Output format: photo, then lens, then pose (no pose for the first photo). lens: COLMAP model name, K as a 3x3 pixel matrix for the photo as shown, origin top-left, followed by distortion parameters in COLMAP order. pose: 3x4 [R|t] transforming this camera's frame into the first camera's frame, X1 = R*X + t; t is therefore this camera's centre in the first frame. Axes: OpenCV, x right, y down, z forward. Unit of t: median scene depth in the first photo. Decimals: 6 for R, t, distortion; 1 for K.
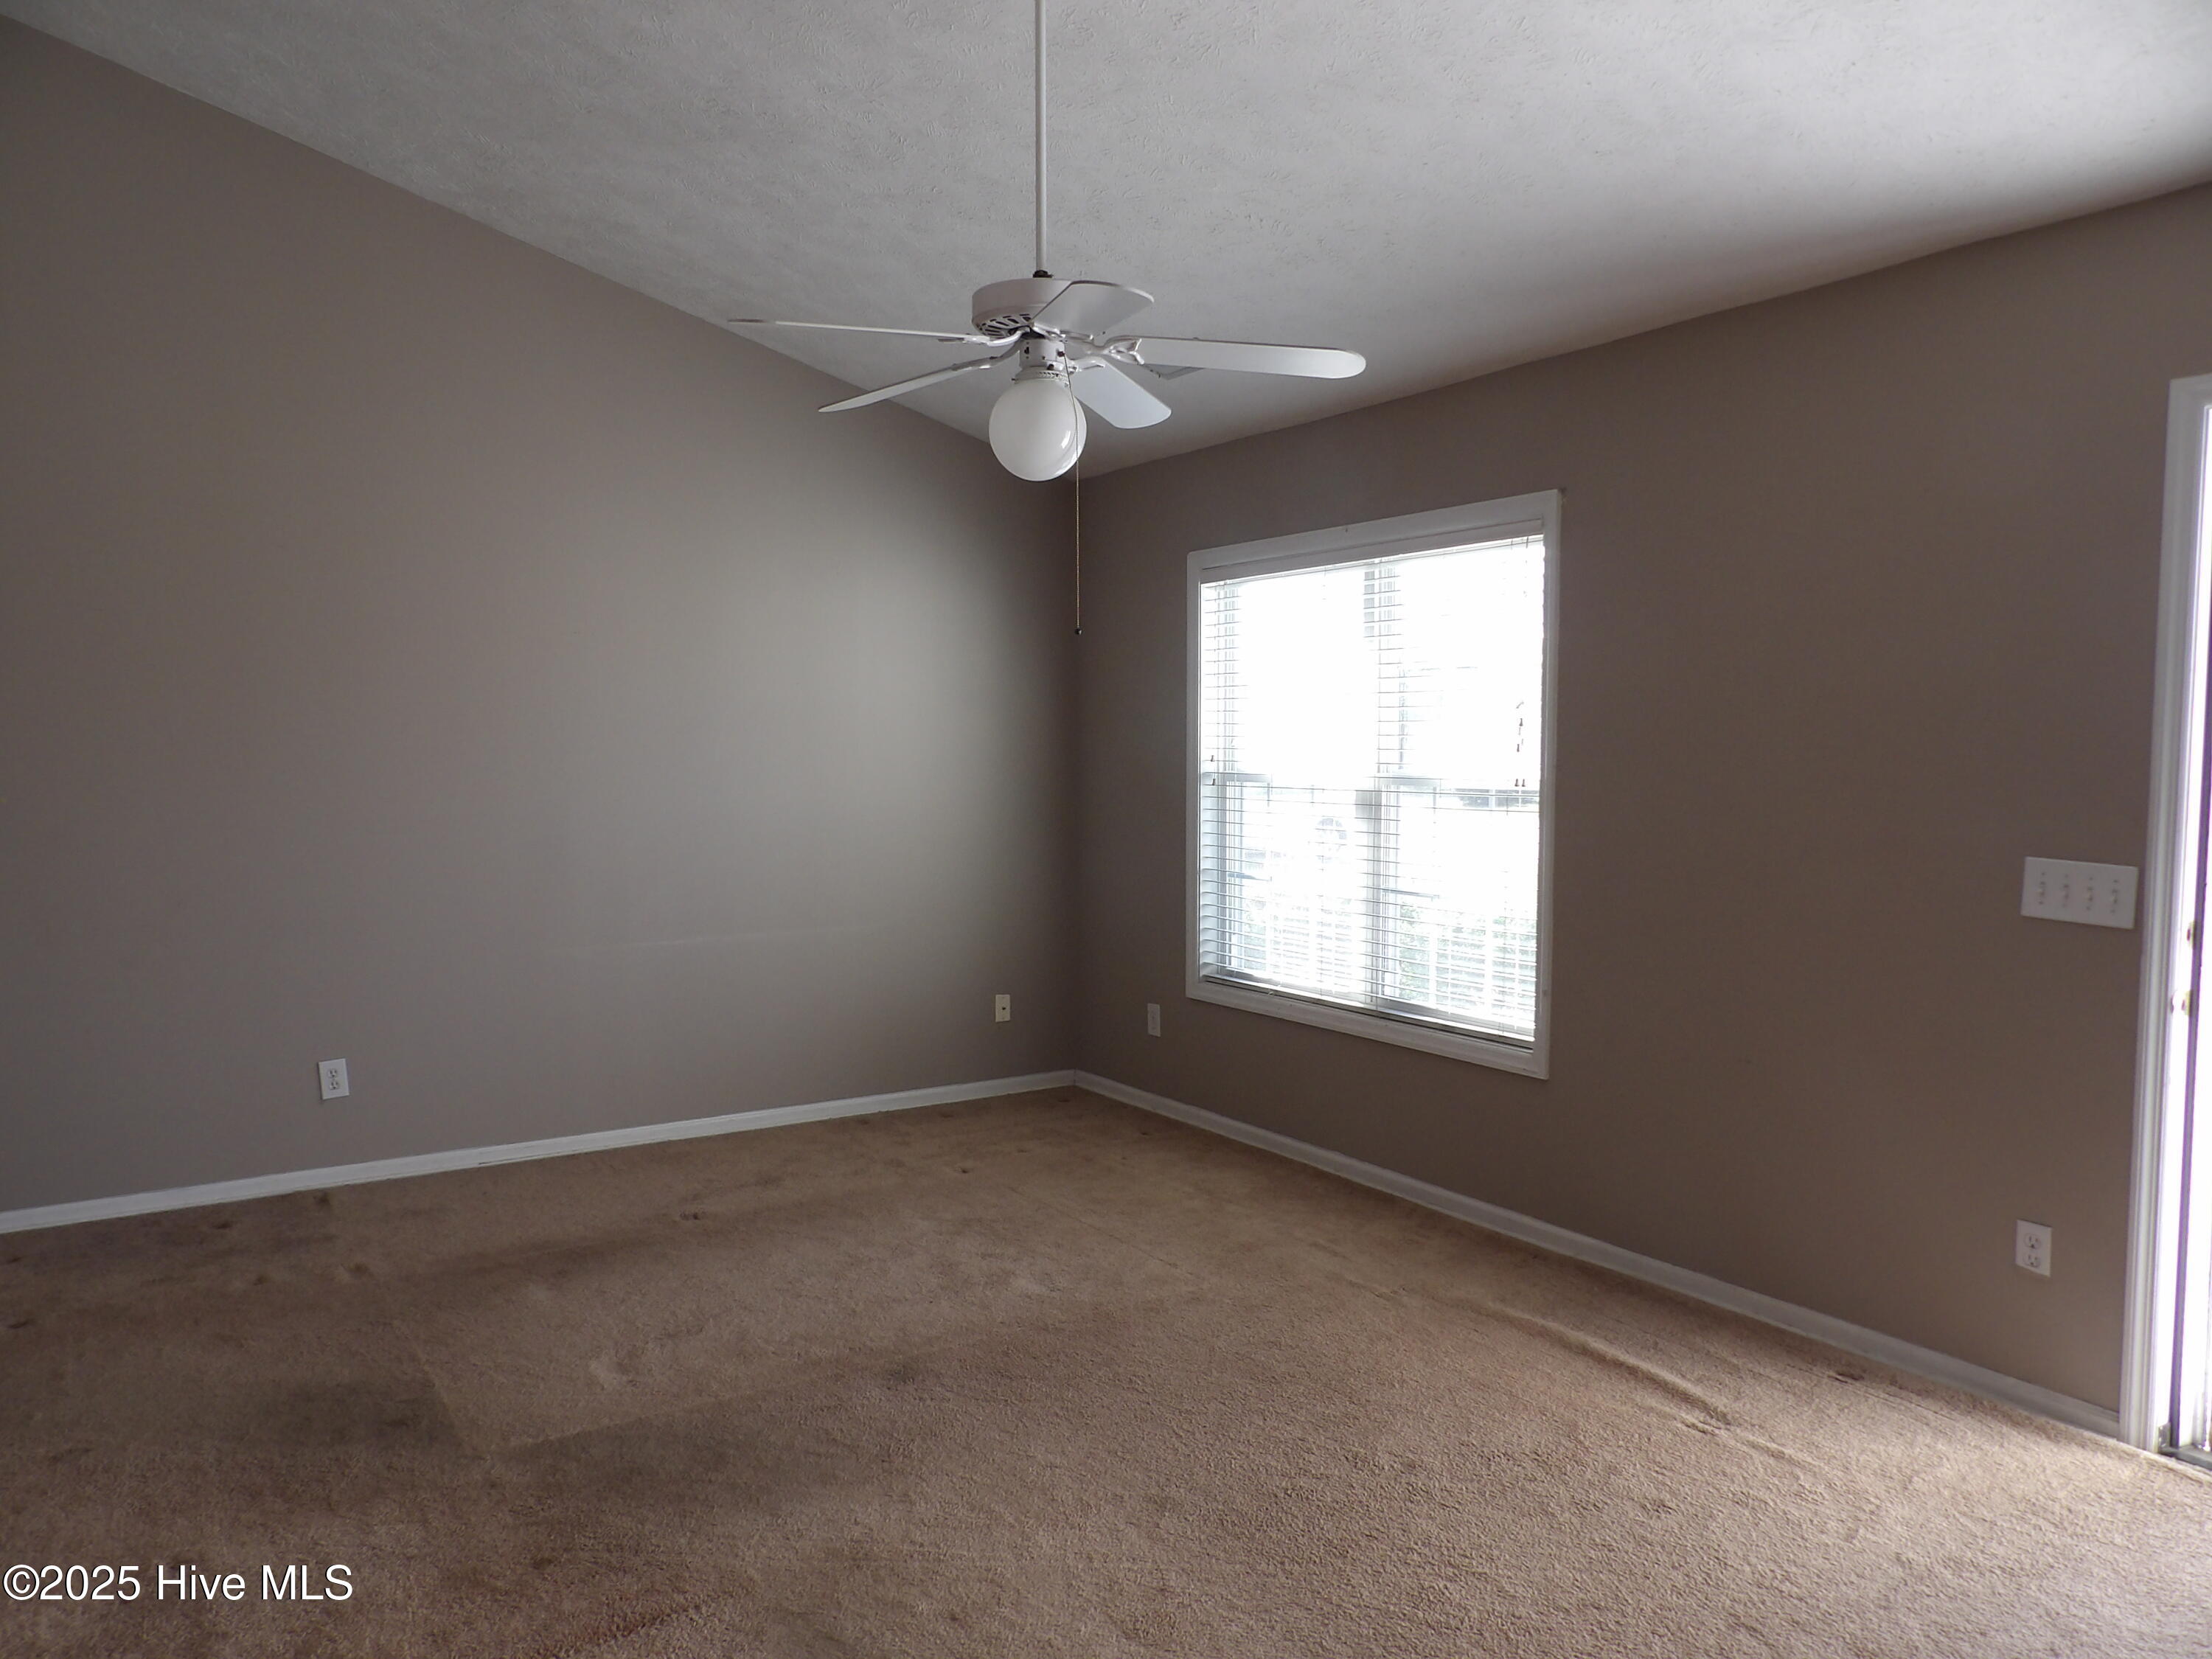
lens RADIAL K [[1580.4, 0, 1108.3], [0, 1580.4, 847.3], [0, 0, 1]] dist [-0.036089, 0.042213]
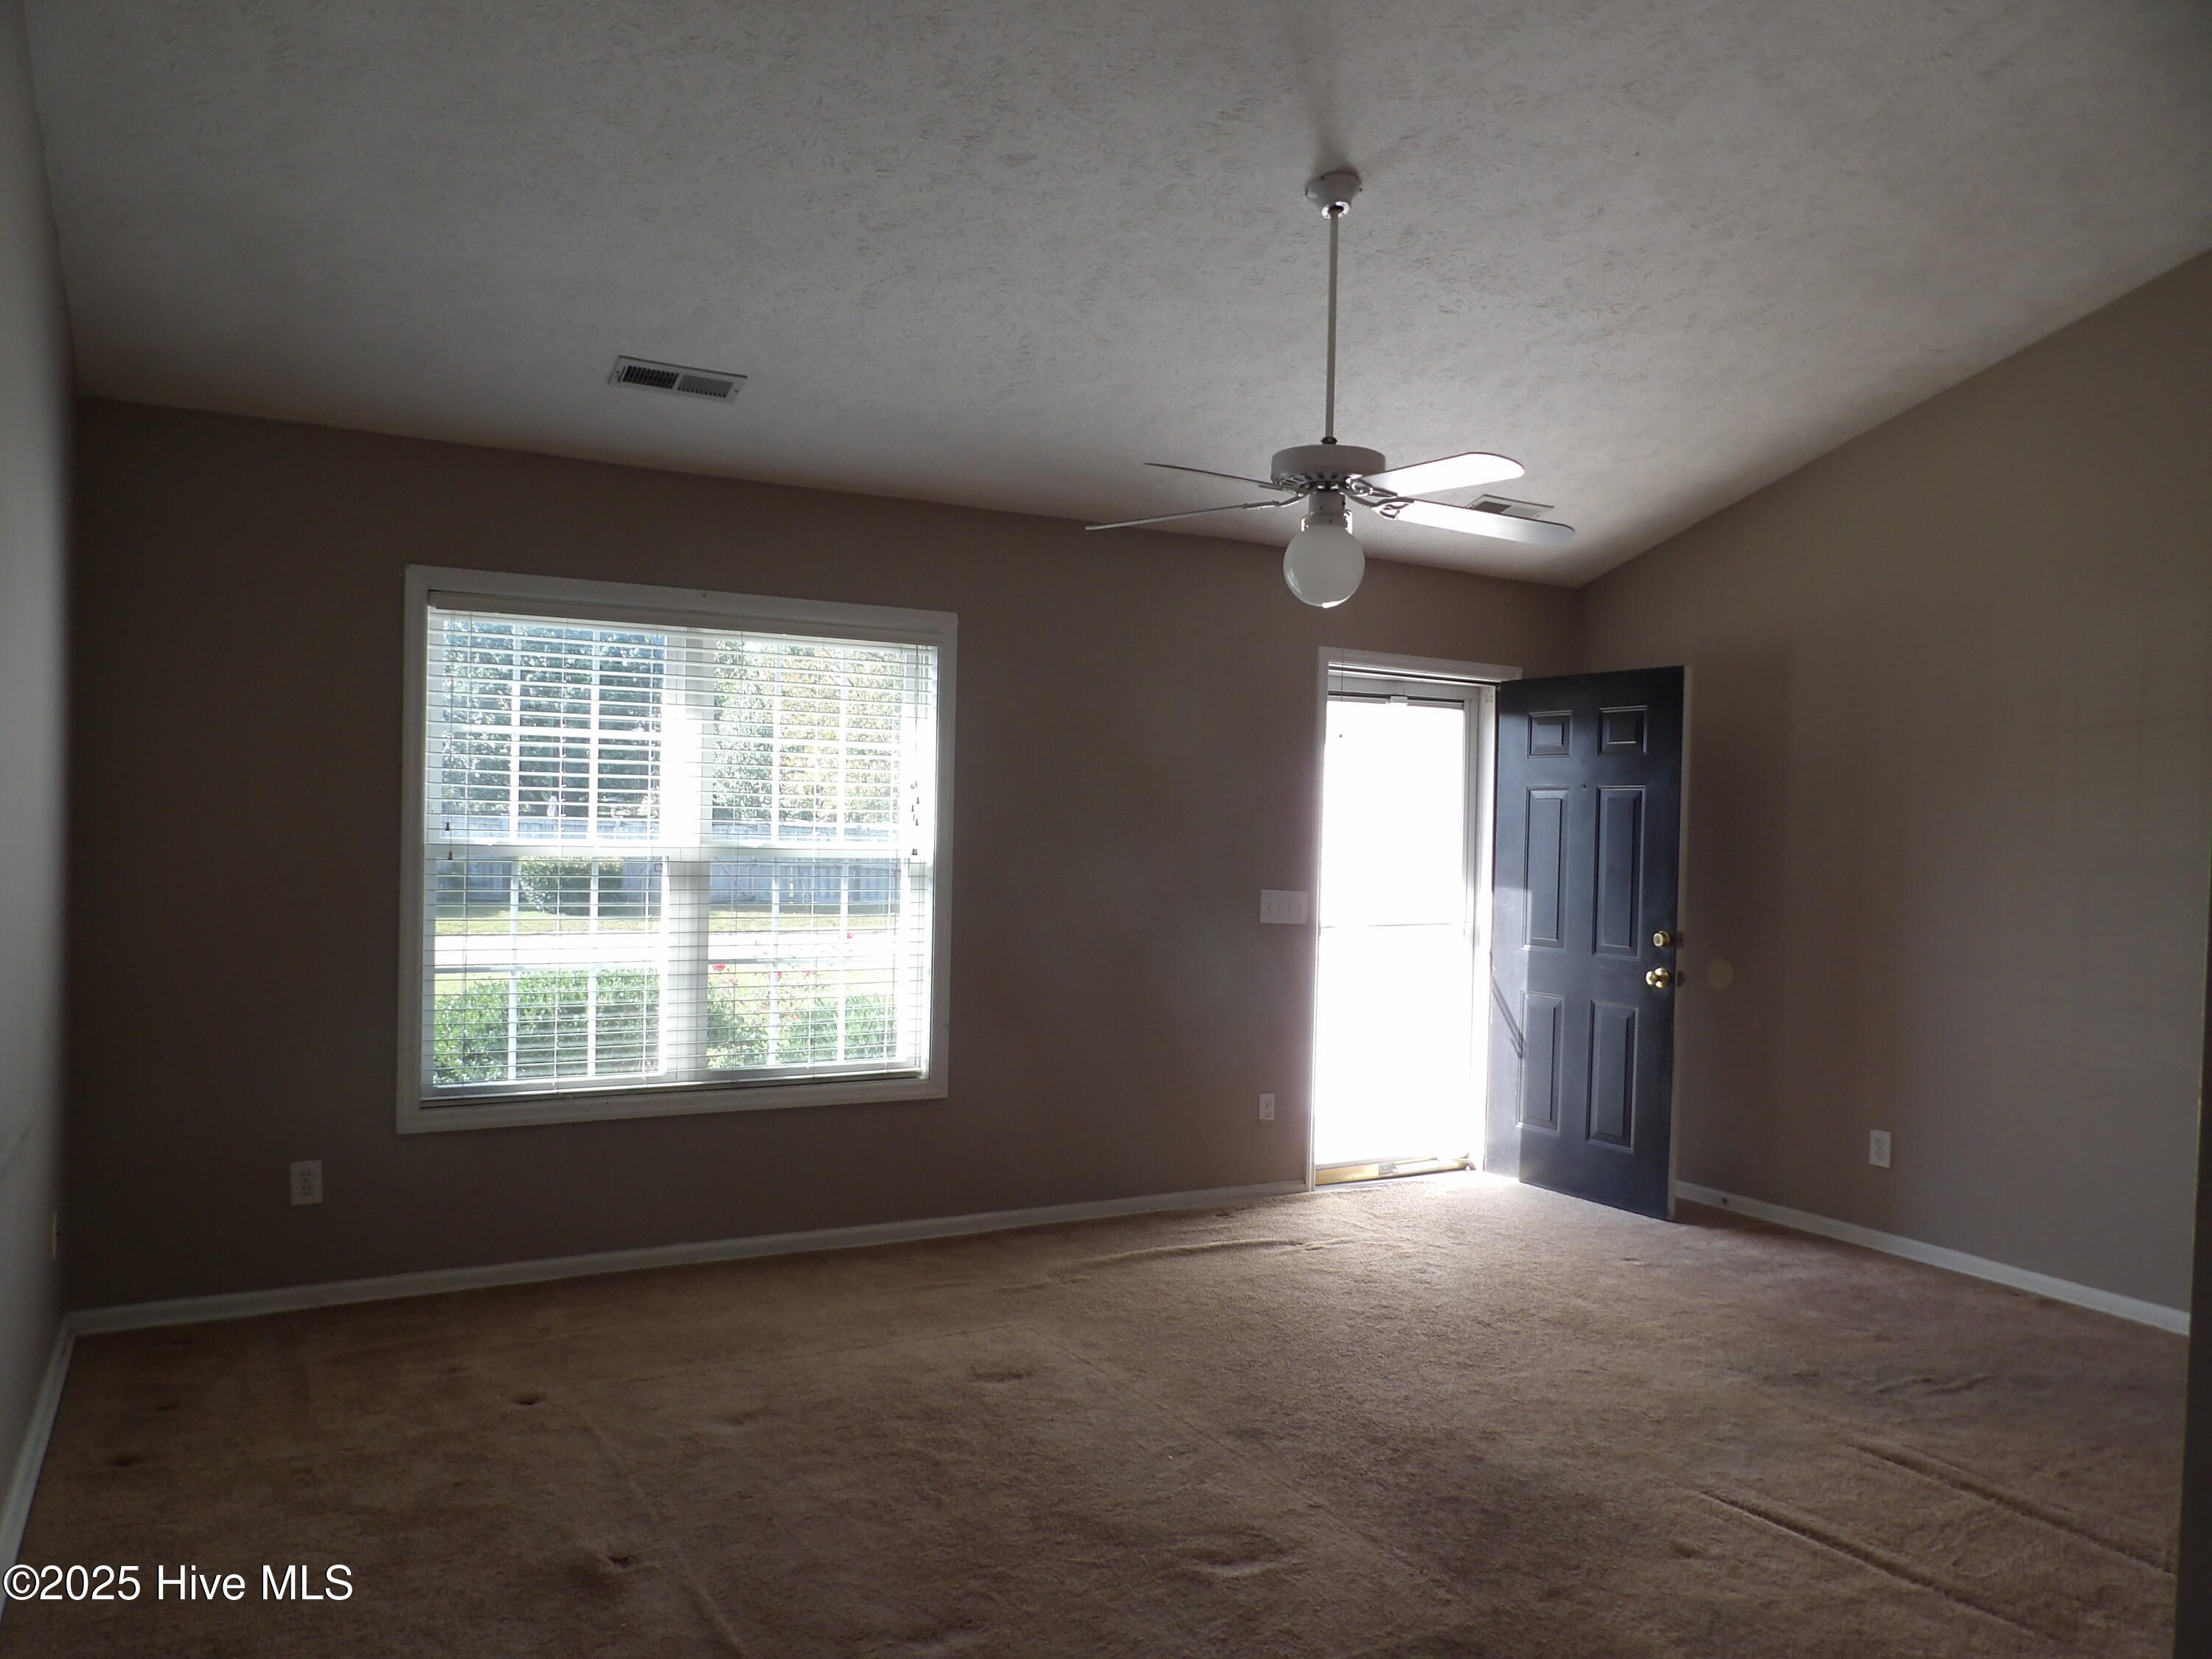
lens RADIAL K [[1580.4, 0, 1086.2], [0, 1580.4, 819.4], [0, 0, 1]] dist [-0.036089, 0.042213]
pose [[0.064101, 0.002283, 0.997941, -0.878056], [0.040847, 0.999153, -0.004909, -0.052538], [-0.997107, 0.041077, 0.063953, 0.767775]]
